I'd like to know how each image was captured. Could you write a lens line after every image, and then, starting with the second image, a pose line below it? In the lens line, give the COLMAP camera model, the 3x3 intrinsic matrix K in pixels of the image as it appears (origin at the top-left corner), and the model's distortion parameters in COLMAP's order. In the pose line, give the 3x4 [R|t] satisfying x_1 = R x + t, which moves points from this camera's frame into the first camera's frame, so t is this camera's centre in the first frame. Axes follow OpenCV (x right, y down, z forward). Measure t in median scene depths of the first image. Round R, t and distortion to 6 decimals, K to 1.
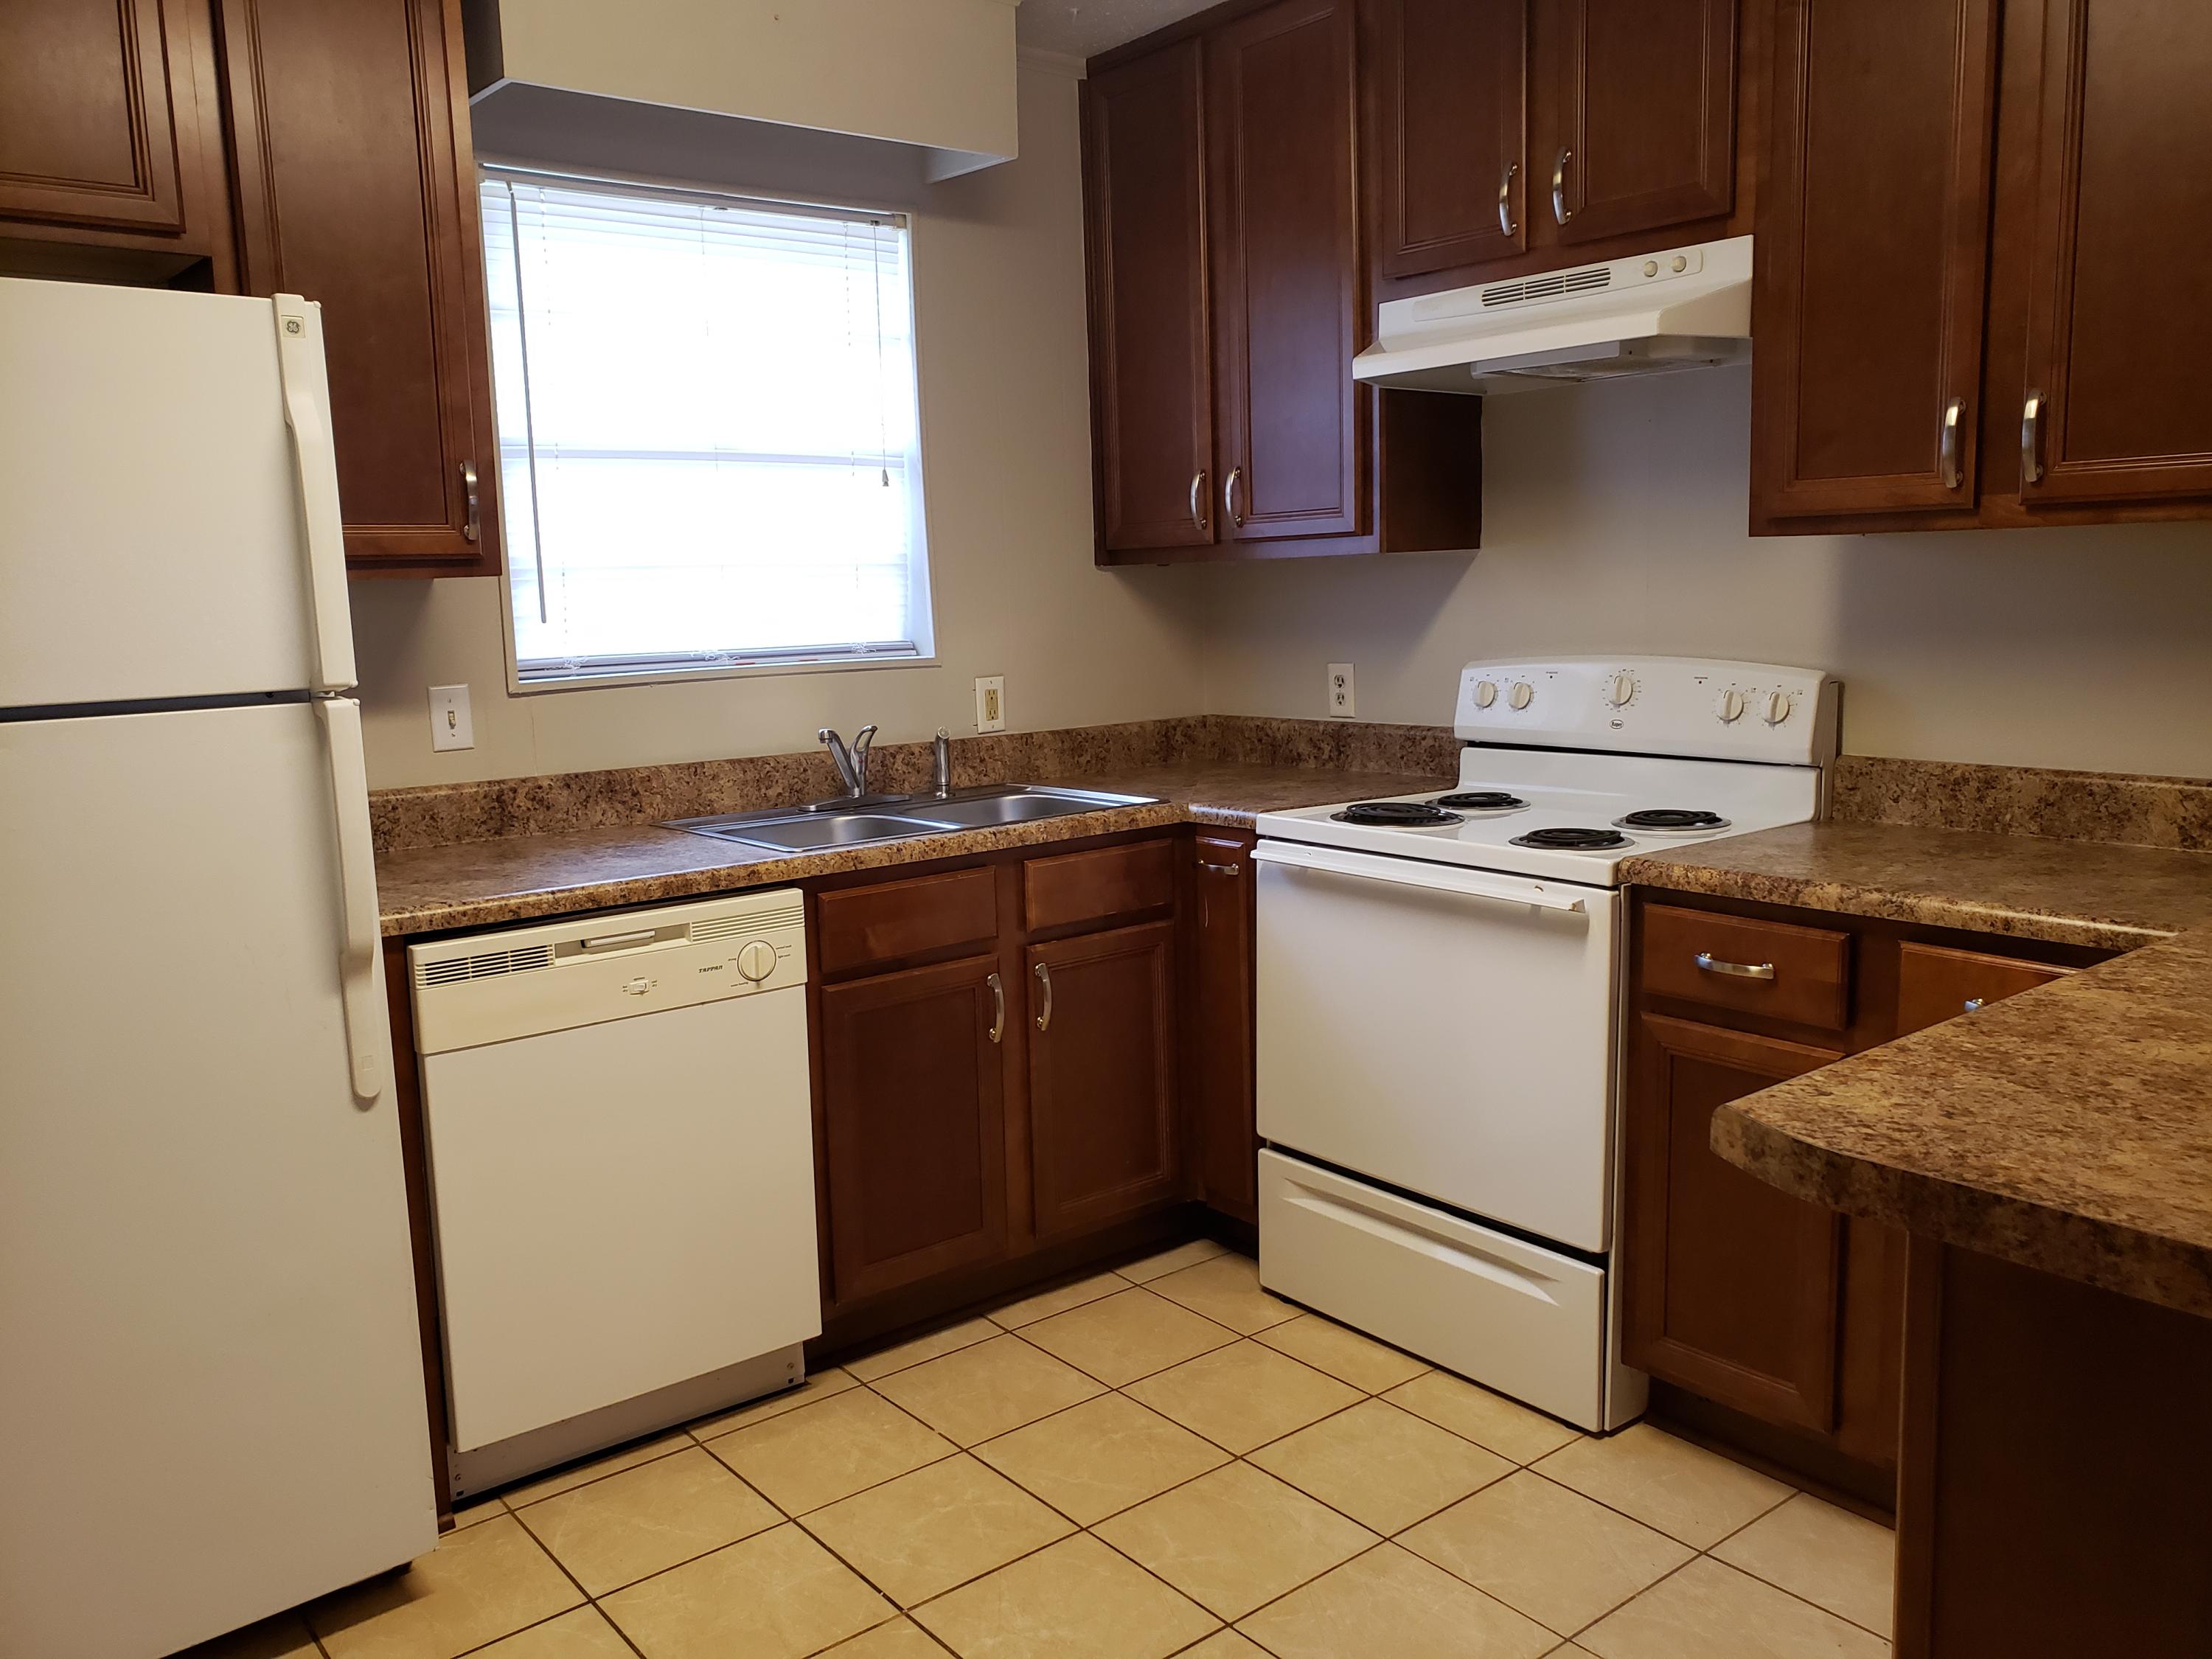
lens RADIAL K [[1715.3, 0, 1101.7], [0, 1715.3, 821.2], [0, 0, 1]] dist [0.028041, -0.005969]
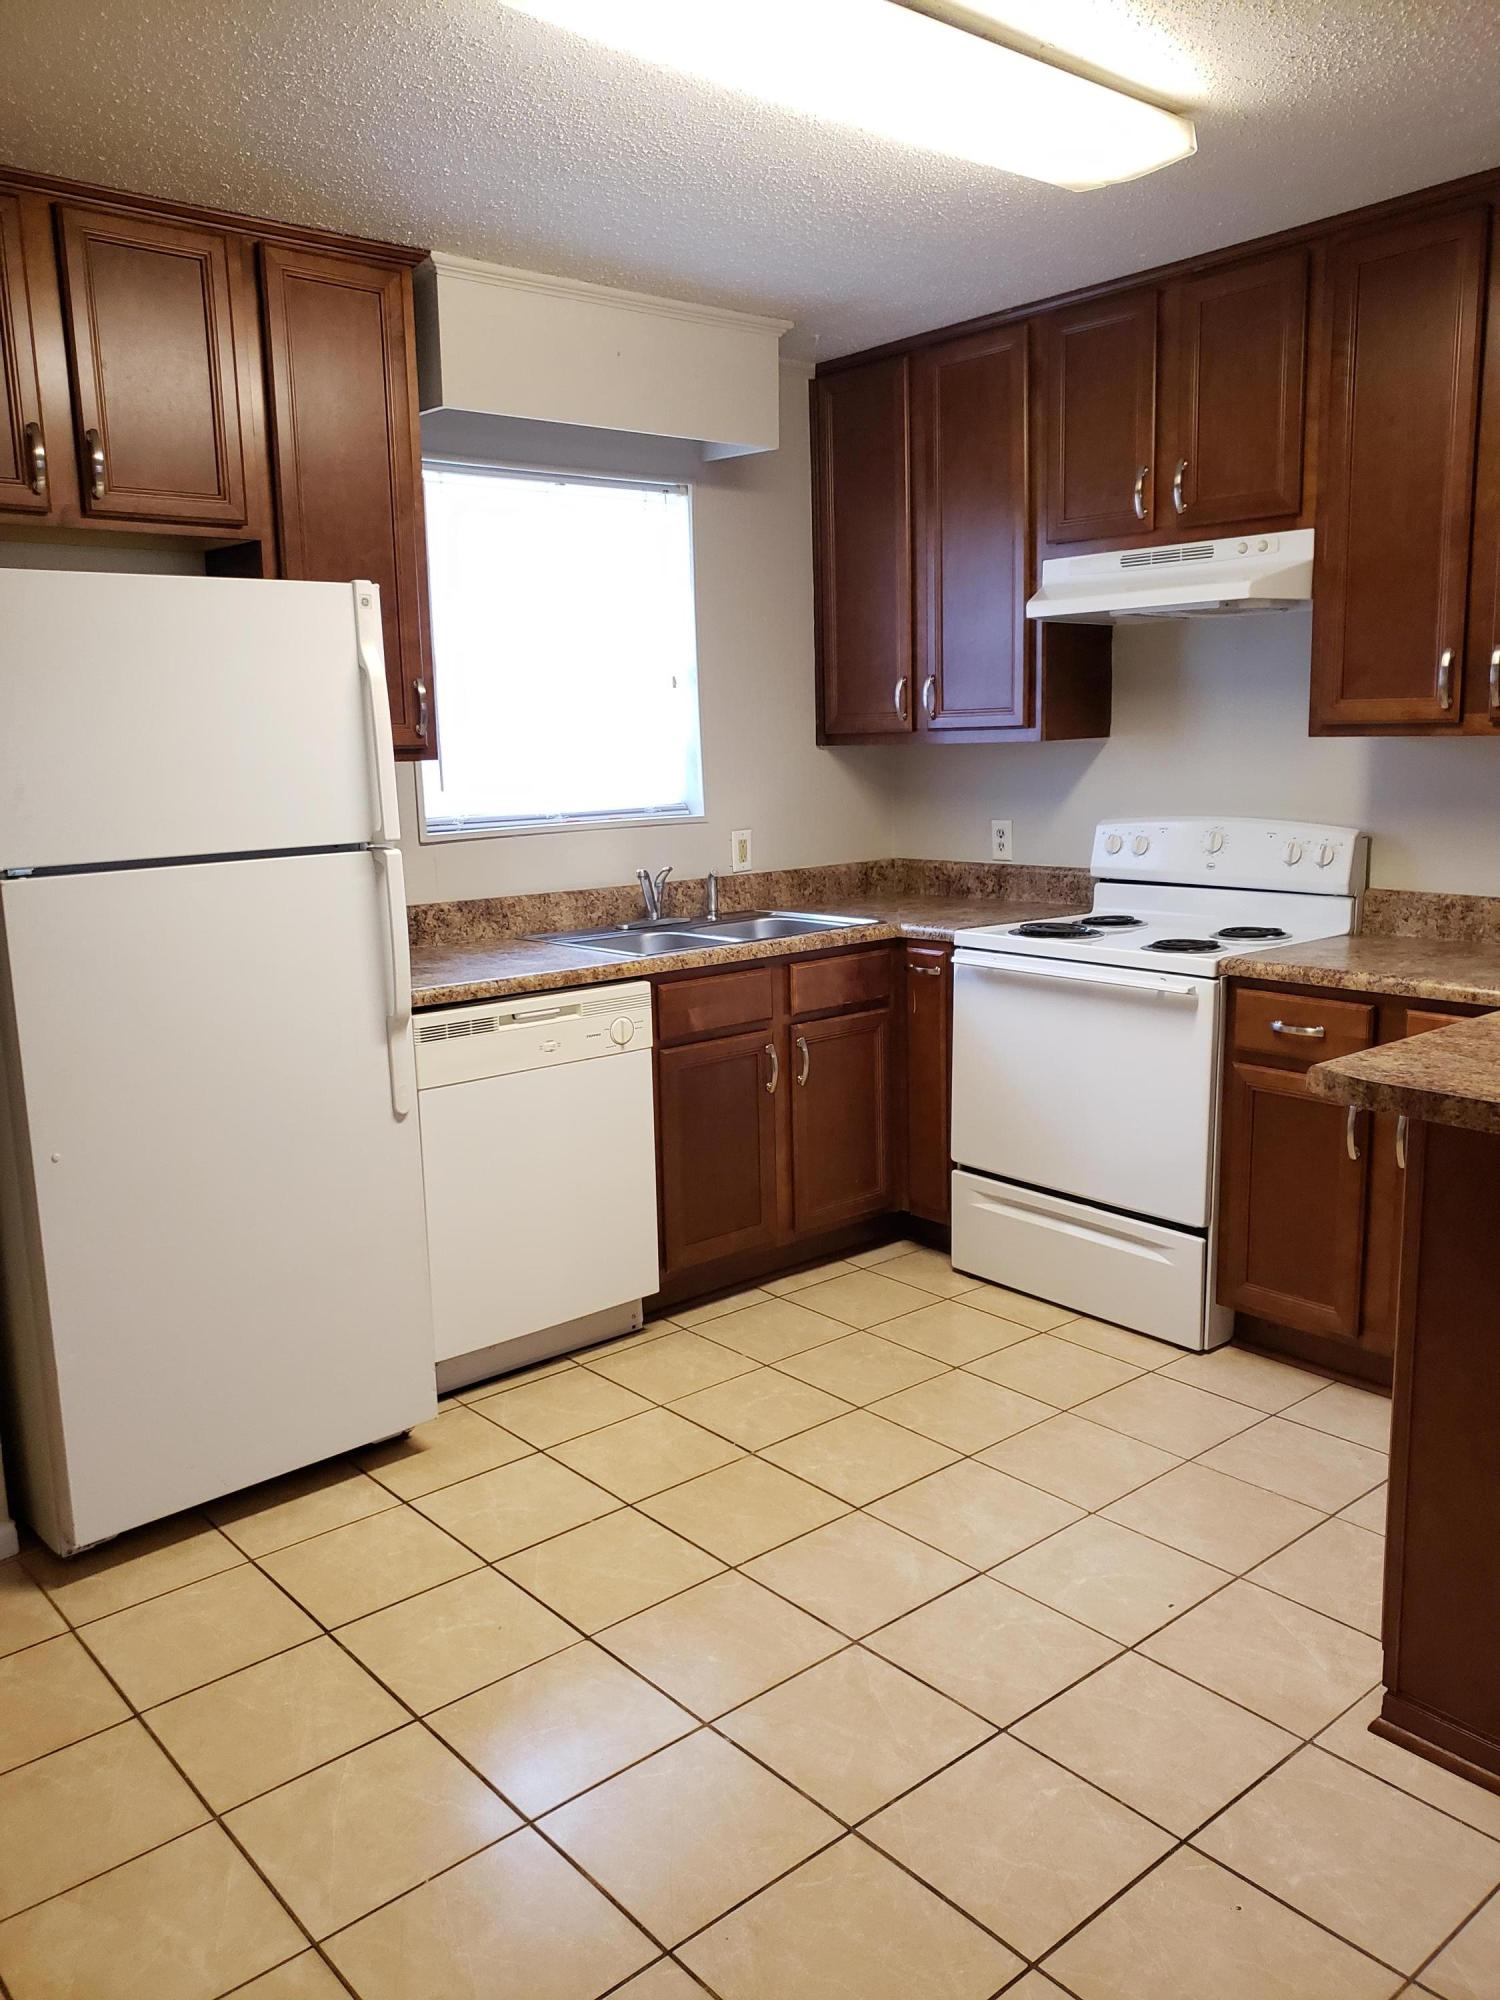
lens RADIAL K [[1550.9, 0, 755.4], [0, 1550.9, 1000.9], [0, 0, 1]] dist [0.028041, -0.005969]
pose [[0.999399, -0.000858, 0.034647, -0.134303], [-0.000255, 0.999484, 0.032126, 0.014808], [-0.034656, -0.032116, 0.998883, -0.298417]]
